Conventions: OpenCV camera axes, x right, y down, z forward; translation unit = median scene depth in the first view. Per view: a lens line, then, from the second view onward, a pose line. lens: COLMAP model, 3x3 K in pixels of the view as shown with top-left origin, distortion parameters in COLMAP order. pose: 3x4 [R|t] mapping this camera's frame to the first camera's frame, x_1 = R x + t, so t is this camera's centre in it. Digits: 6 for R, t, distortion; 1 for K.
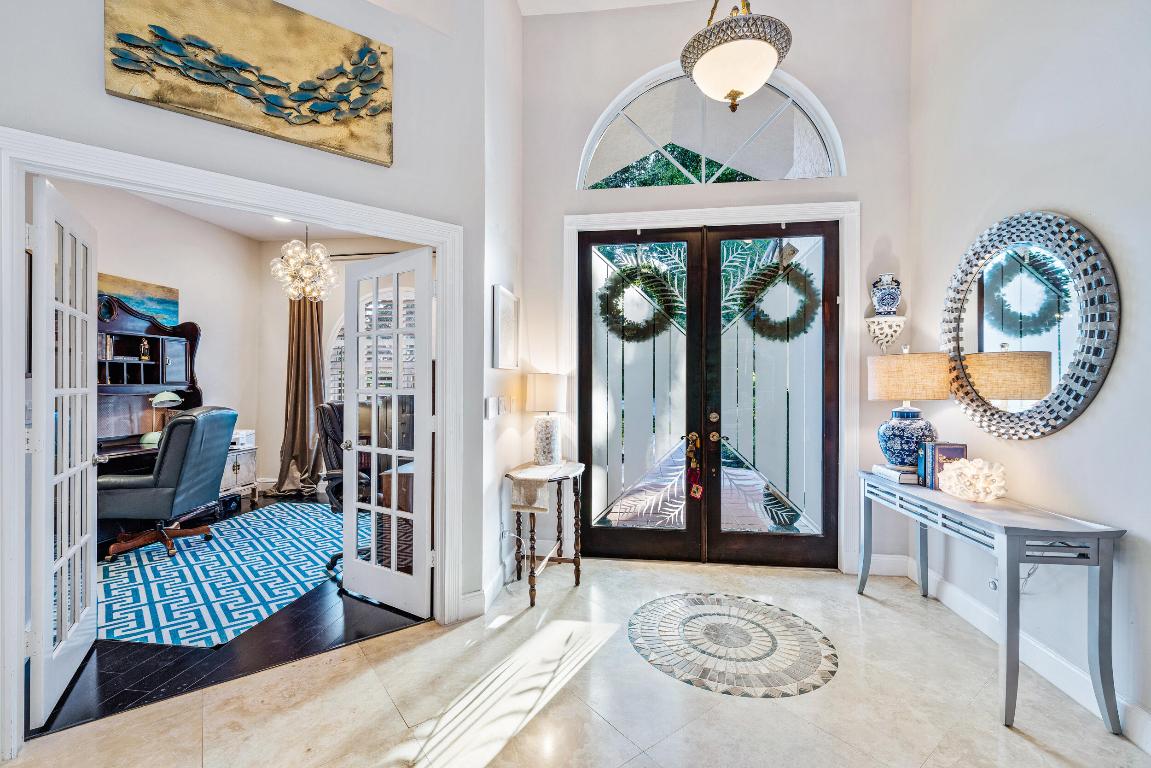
lens RADIAL K [[504.9, 0, 582.0], [0, 504.9, 371.8], [0, 0, 1]] dist [0.012563, -0.000153]
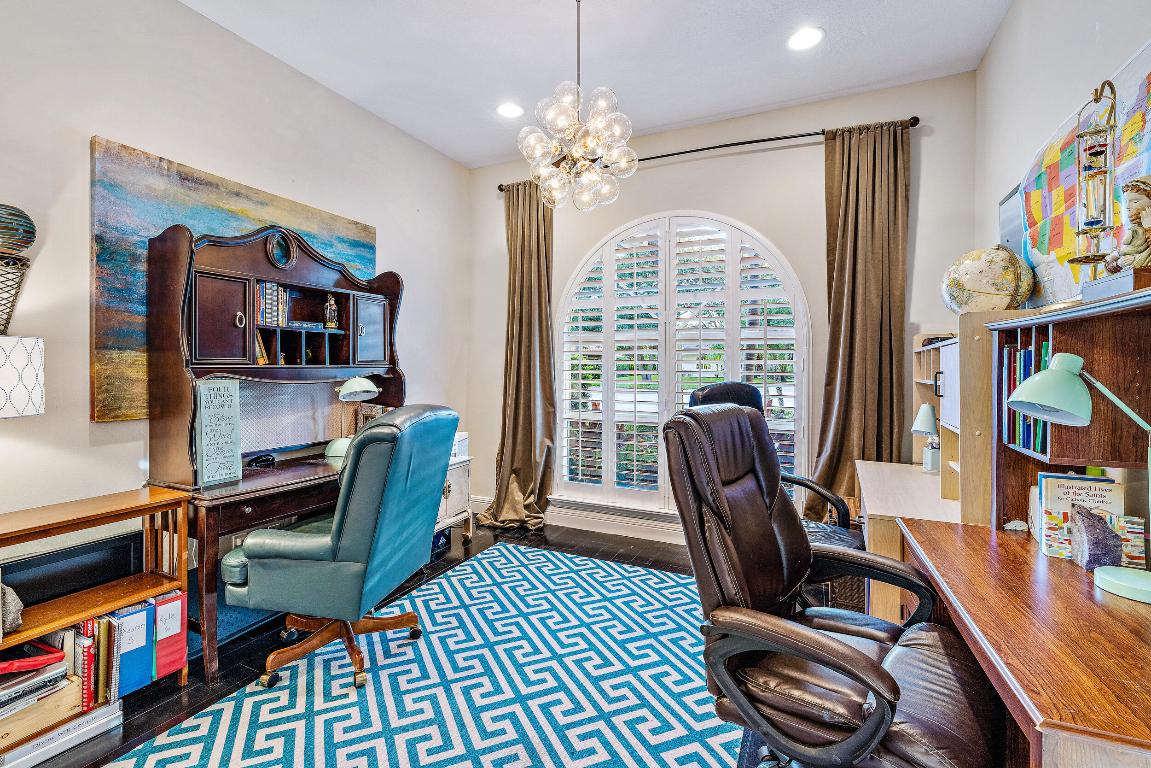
lens RADIAL K [[504.9, 0, 582.0], [0, 504.9, 371.8], [0, 0, 1]] dist [0.012563, -0.000153]
pose [[0.955726, 0.029179, -0.292808, -0.349554], [-0.016015, 0.998754, 0.047256, -0.002546], [0.293823, -0.040475, 0.955003, 0.459683]]
